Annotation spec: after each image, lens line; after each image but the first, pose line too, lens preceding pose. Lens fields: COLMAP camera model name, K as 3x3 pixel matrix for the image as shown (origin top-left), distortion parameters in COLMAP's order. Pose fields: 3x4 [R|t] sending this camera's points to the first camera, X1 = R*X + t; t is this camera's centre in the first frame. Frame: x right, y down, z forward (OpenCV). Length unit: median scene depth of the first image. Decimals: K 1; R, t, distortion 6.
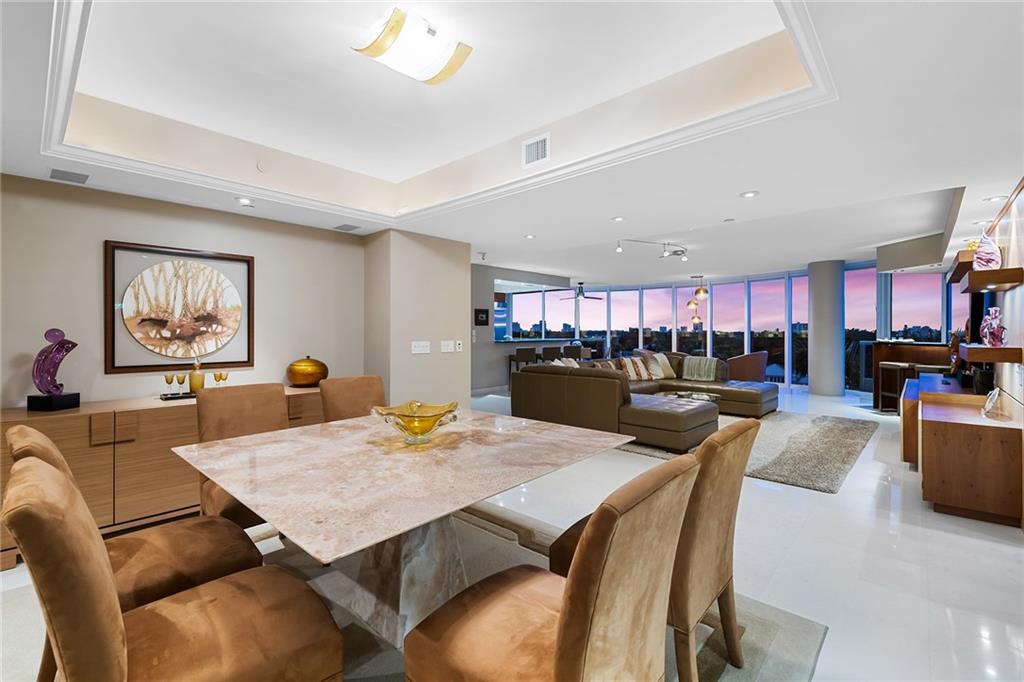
lens RADIAL K [[448.6, 0, 513.7], [0, 448.6, 334.4], [0, 0, 1]] dist [0.008141, -0.000550]
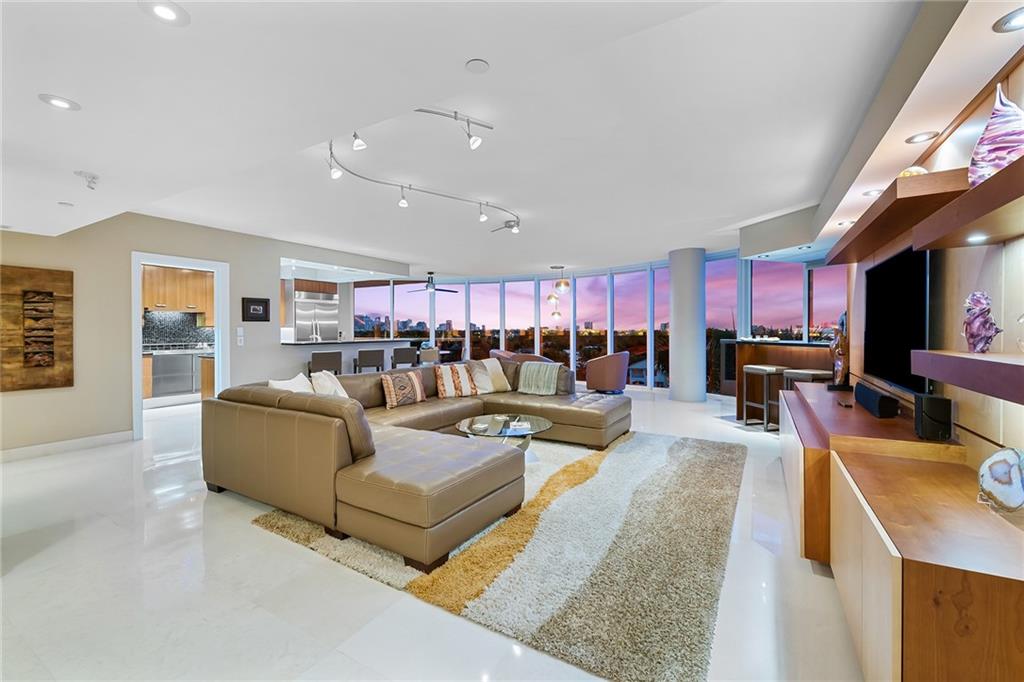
lens RADIAL K [[426.5, 0, 512.9], [0, 426.5, 333.1], [0, 0, 1]] dist [0.018452, -0.008363]
pose [[0.977110, -0.003240, 0.212708, 0.213971], [0.003512, 0.999993, -0.000898, 0.000972], [-0.212704, 0.001625, 0.977115, 0.298790]]
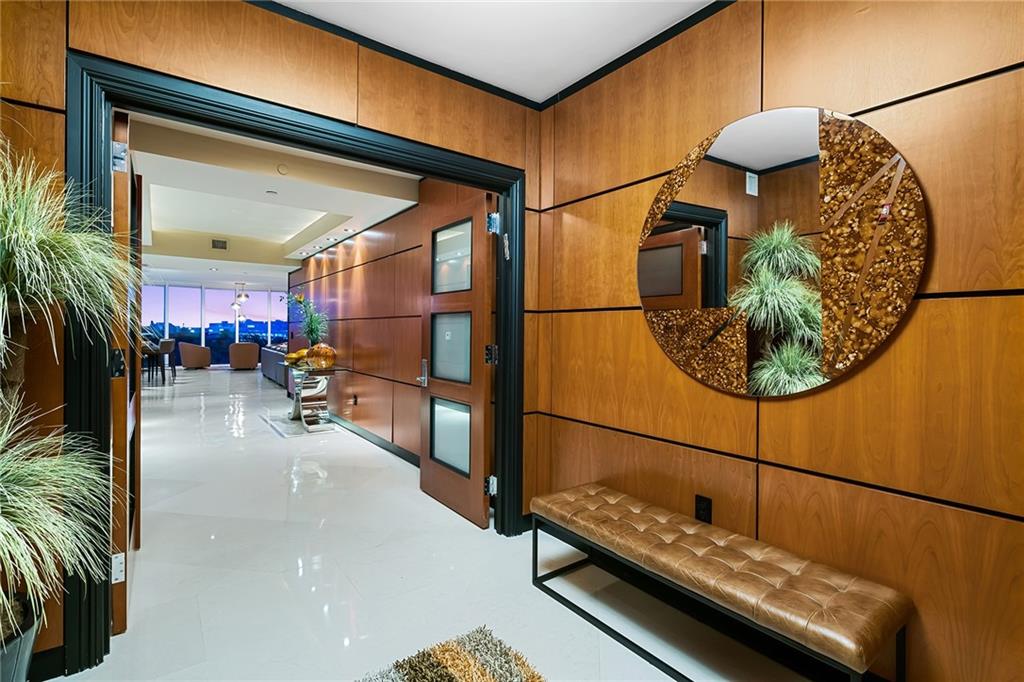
lens RADIAL K [[477.5, 0, 512.0], [0, 477.5, 341.0], [0, 0, 1]] dist [0.001074, 0.000041]
pose [[0.191600, -0.009765, 0.981425, -1.176765], [-0.011513, 0.999859, 0.012196, 0.016037], [-0.981406, -0.013636, 0.191460, -0.054257]]
